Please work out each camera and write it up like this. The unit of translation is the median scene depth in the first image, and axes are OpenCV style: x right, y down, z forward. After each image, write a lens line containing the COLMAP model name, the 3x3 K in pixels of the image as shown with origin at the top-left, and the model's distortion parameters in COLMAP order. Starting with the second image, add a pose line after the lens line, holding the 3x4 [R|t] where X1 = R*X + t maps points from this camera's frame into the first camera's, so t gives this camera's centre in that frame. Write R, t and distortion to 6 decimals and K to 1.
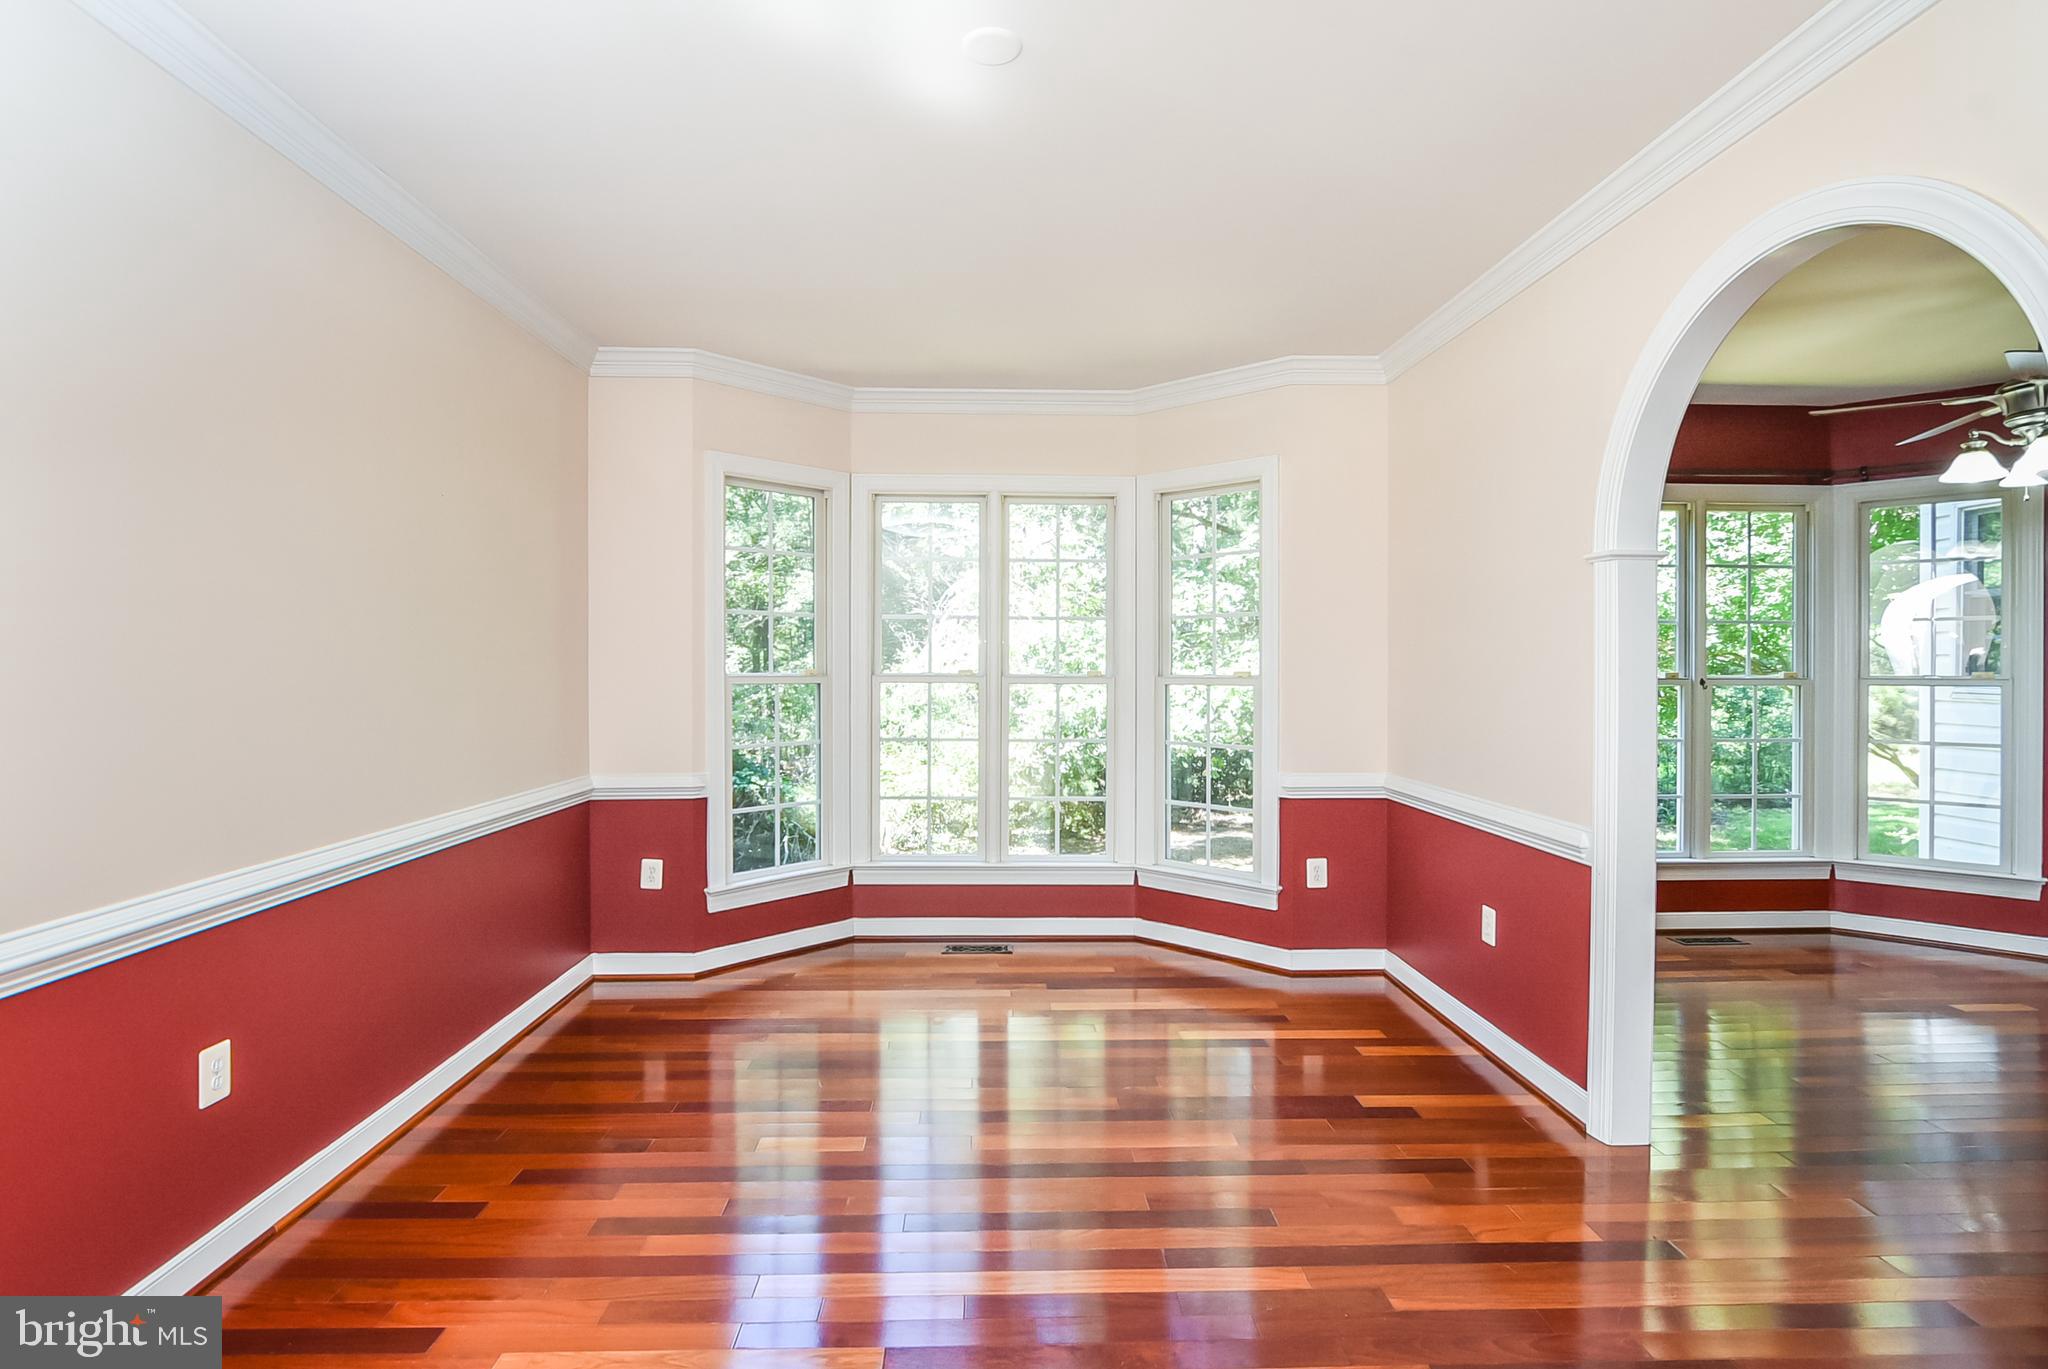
lens RADIAL K [[1027.8, 0, 1019.3], [0, 1027.8, 670.4], [0, 0, 1]] dist [-0.003287, -0.000279]
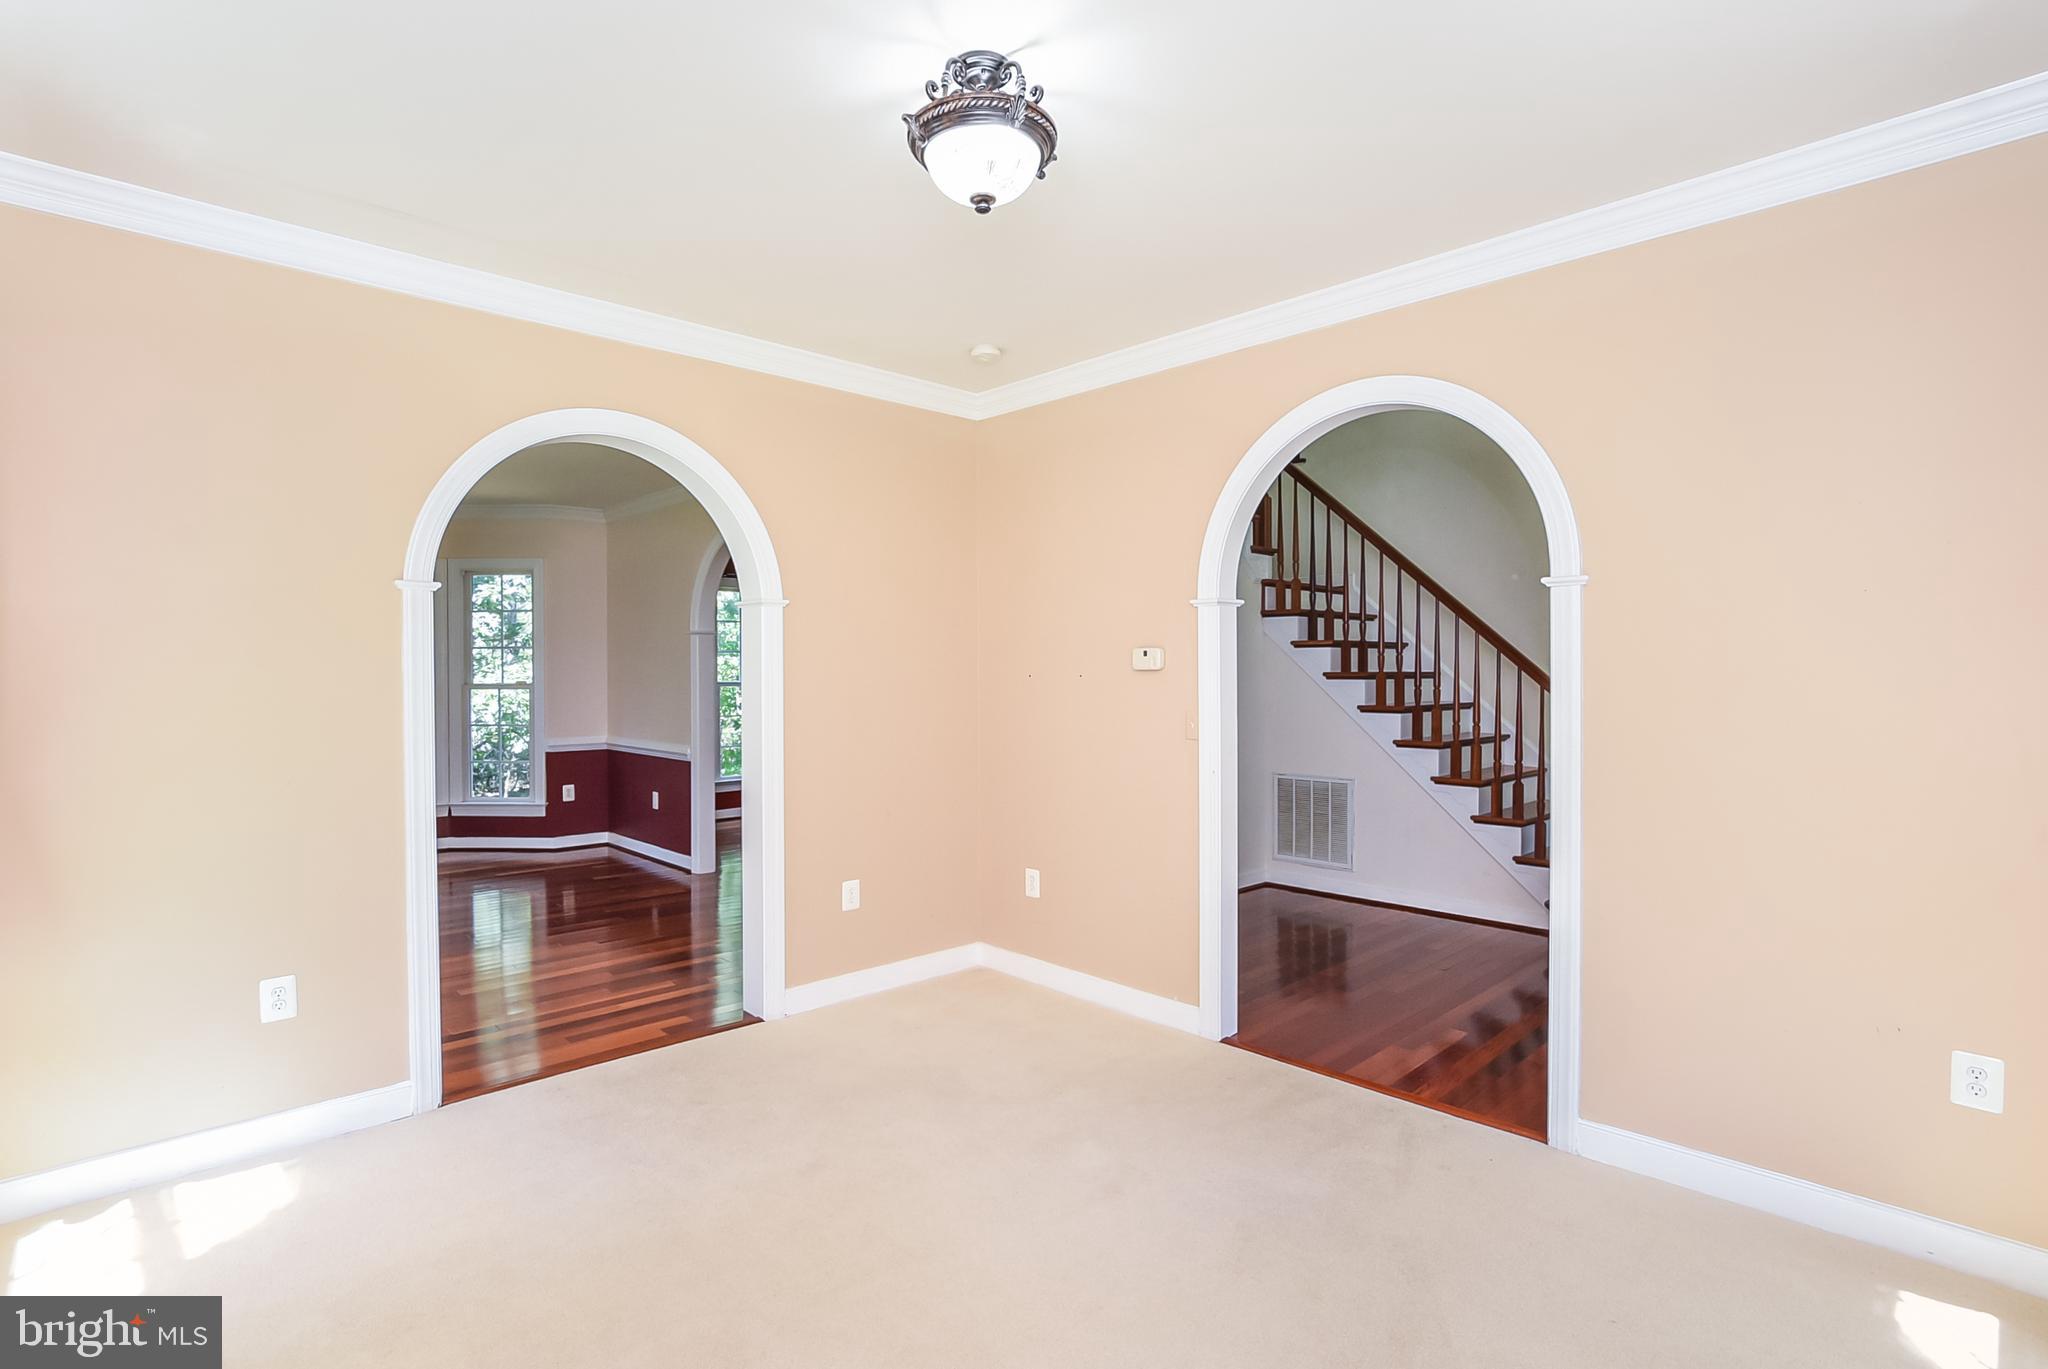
lens RADIAL K [[985.8, 0, 1001.4], [0, 985.8, 681.1], [0, 0, 1]] dist [-0.000083, 0.000956]
pose [[0.756775, -0.008403, 0.653622, -0.266569], [0.006812, 0.999964, 0.004969, -0.002563], [-0.653640, 0.000692, 0.756805, -0.811527]]
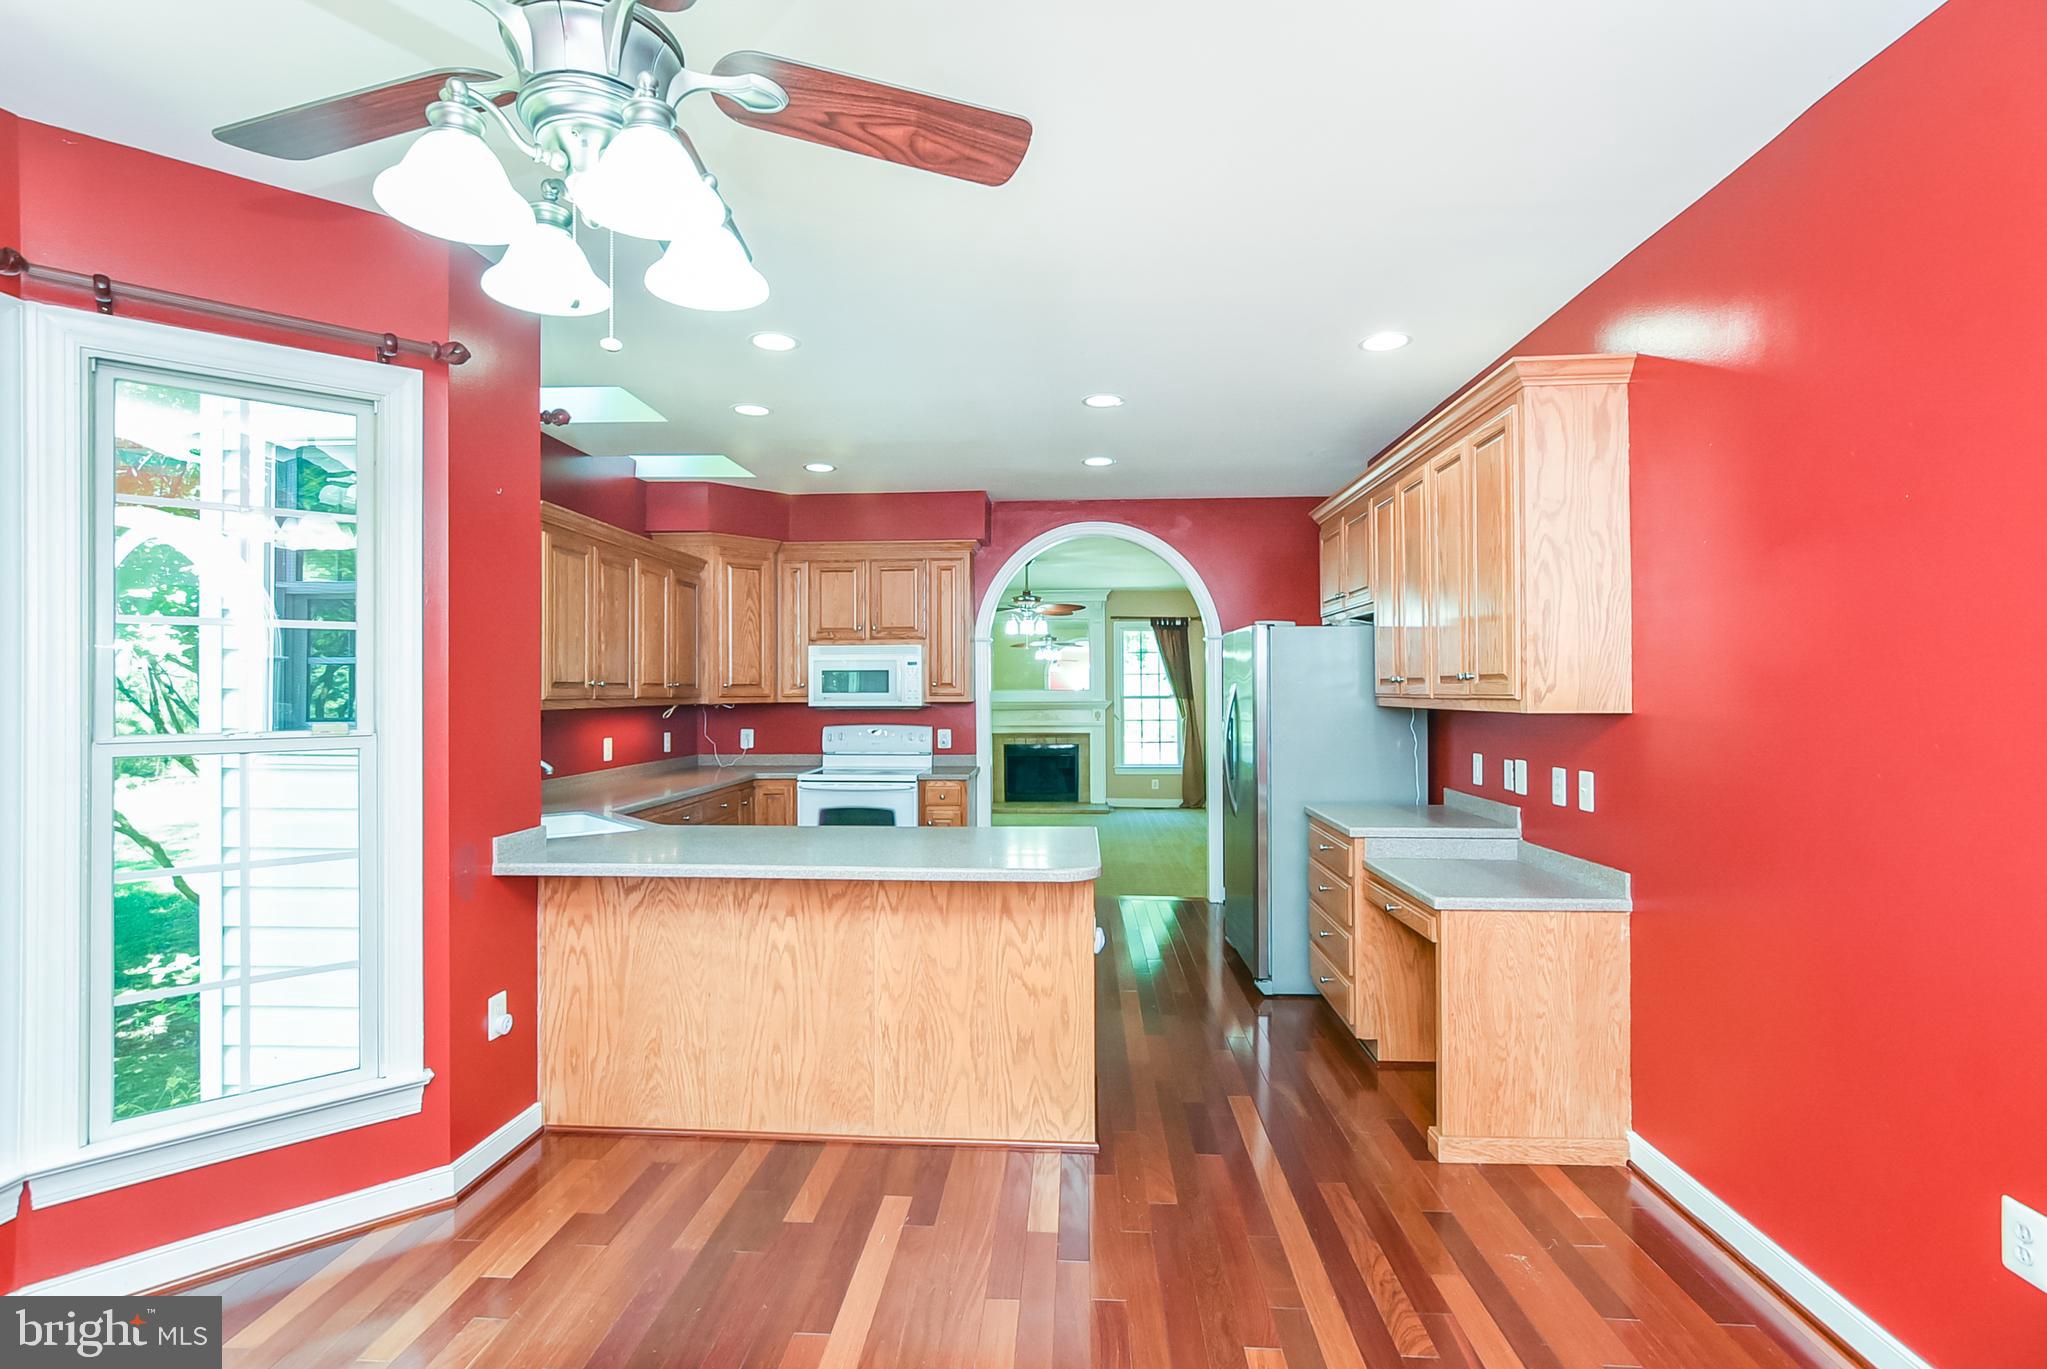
lens RADIAL K [[985.4, 0, 1000.9], [0, 985.4, 681.1], [0, 0, 1]] dist [-0.000083, 0.000956]
pose [[0.122835, 0.005495, 0.992412, 0.500901], [0.008506, 0.999942, -0.006589, -0.015694], [-0.992391, 0.009251, 0.122782, 0.628548]]
